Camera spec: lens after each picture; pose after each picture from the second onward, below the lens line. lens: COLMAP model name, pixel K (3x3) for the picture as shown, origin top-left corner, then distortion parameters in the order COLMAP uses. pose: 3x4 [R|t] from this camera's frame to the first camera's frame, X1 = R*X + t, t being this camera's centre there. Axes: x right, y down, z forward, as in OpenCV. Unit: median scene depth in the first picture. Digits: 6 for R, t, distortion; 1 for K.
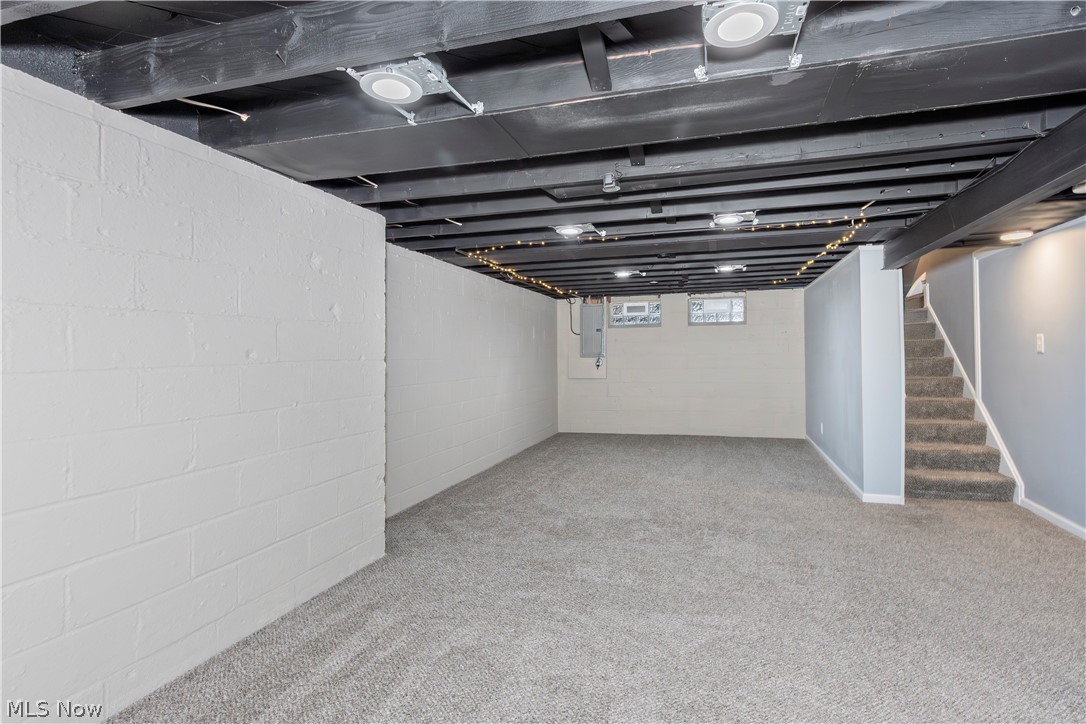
lens RADIAL K [[489.5, 0, 543.2], [0, 489.5, 356.6], [0, 0, 1]] dist [0.000581, 0.000302]
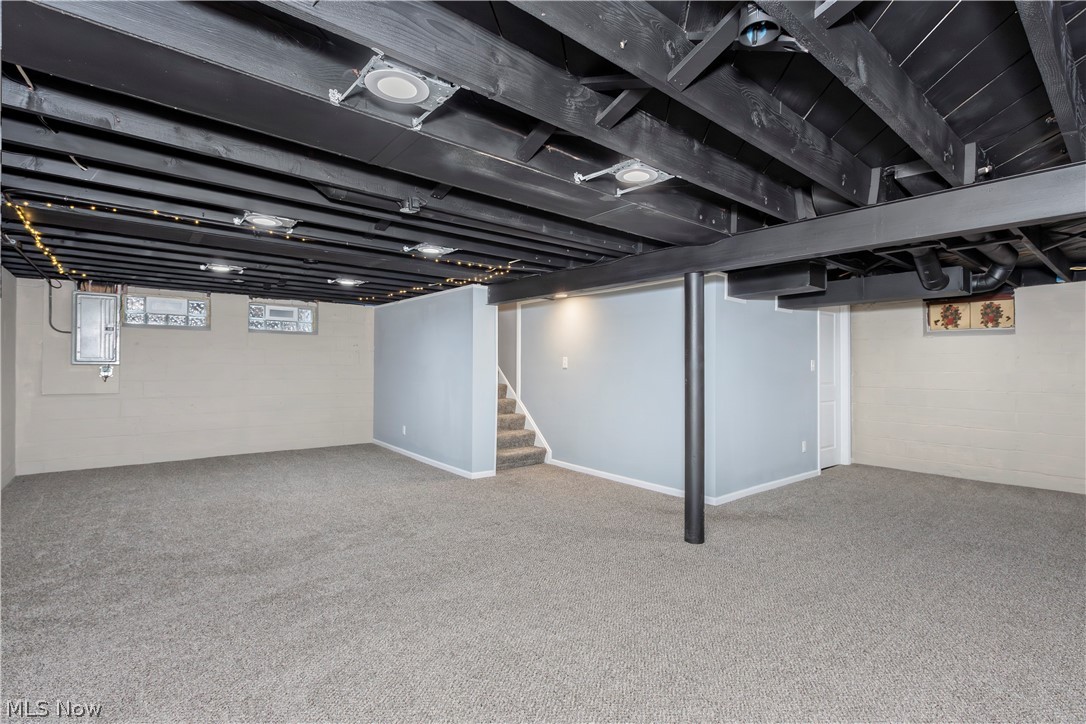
lens RADIAL K [[498.2, 0, 546.0], [0, 498.2, 370.0], [0, 0, 1]] dist [-0.012323, 0.000554]
pose [[0.585222, 0.013279, 0.810765, -0.332627], [-0.015816, 0.999863, -0.004960, 0.006366], [-0.810719, -0.009920, 0.585351, 0.061859]]
